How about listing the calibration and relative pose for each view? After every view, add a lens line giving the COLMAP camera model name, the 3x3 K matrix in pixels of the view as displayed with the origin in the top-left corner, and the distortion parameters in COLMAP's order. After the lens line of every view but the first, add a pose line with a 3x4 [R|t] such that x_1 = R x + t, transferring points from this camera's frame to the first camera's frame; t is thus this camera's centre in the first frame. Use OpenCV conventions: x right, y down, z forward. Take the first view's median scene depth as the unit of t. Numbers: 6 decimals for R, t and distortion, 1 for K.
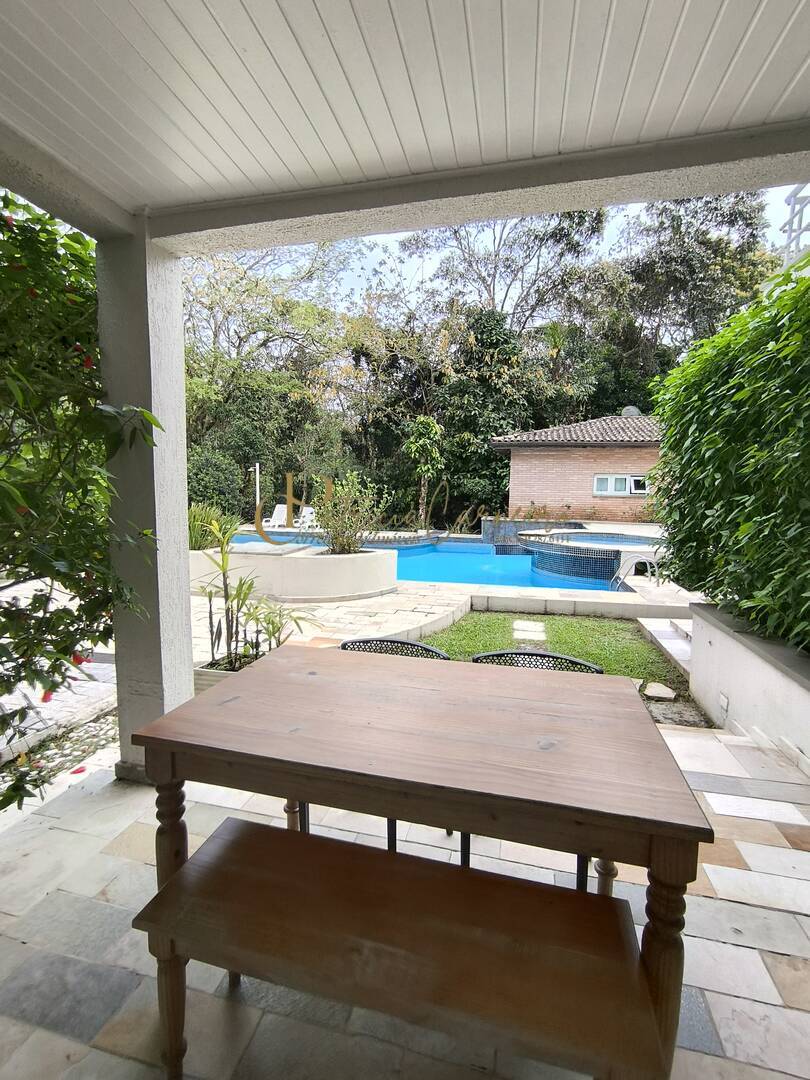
lens RADIAL K [[497.3, 0, 406.7], [0, 497.3, 529.0], [0, 0, 1]] dist [-0.024257, 0.015388]
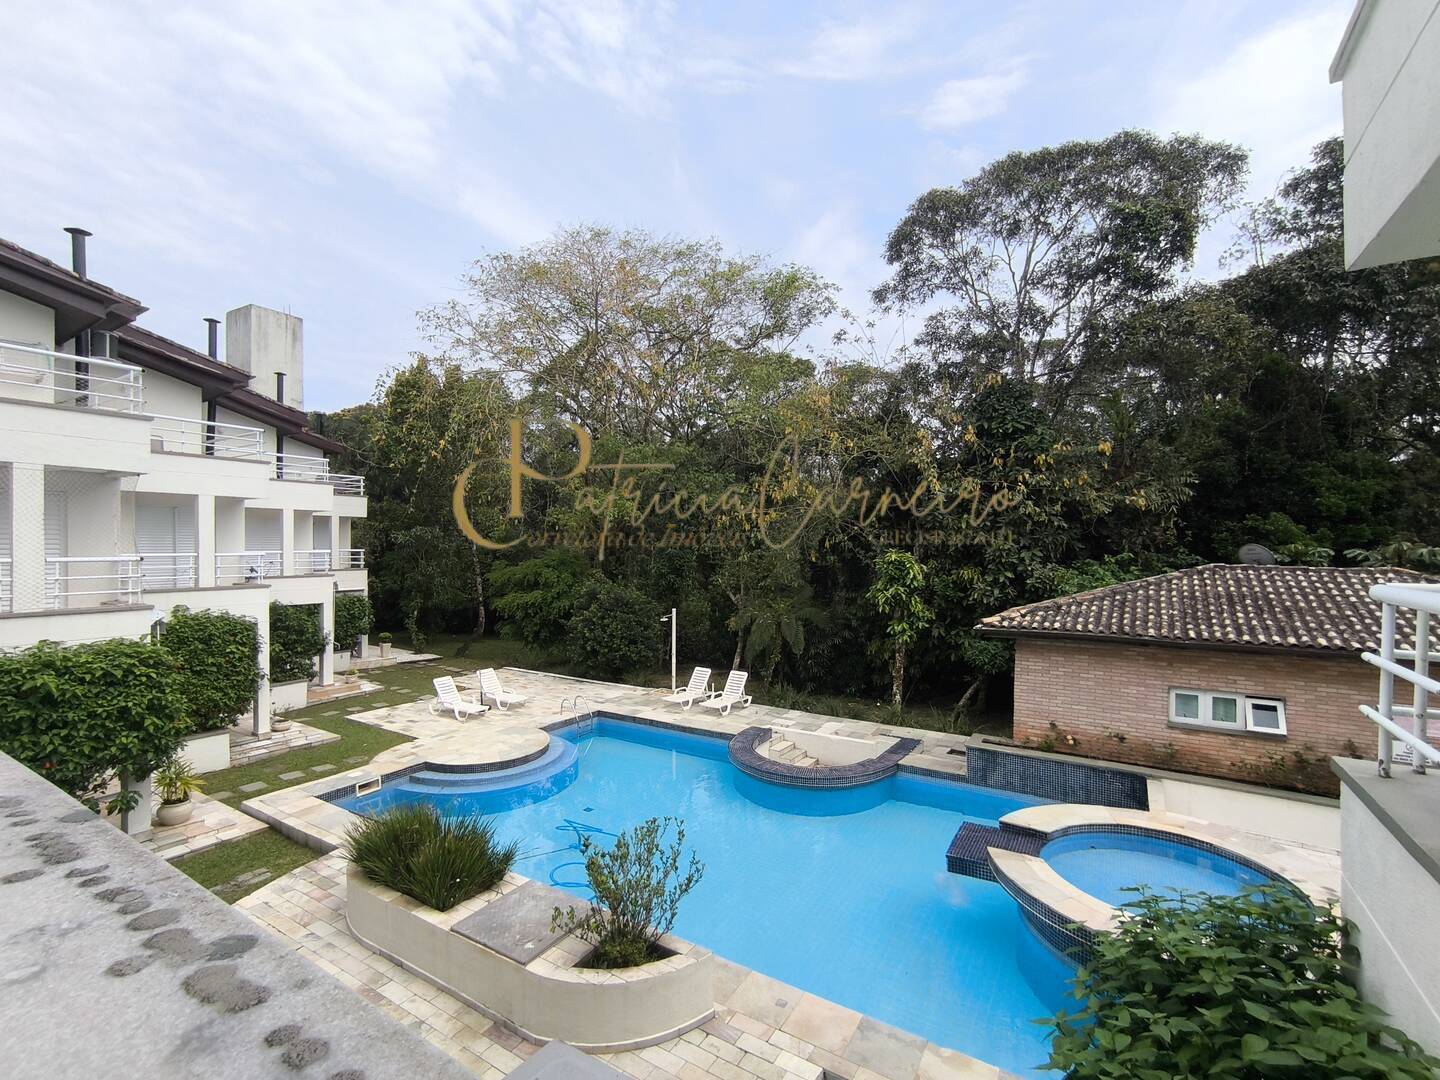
lens RADIAL K [[663.1, 0, 713.2], [0, 663.1, 540.6], [0, 0, 1]] dist [-0.024257, 0.015388]
pose [[0.944804, -0.012469, -0.327397, 0.091238], [-0.020677, 0.995015, -0.097563, -0.142149], [0.326982, 0.098947, 0.939836, 0.056534]]
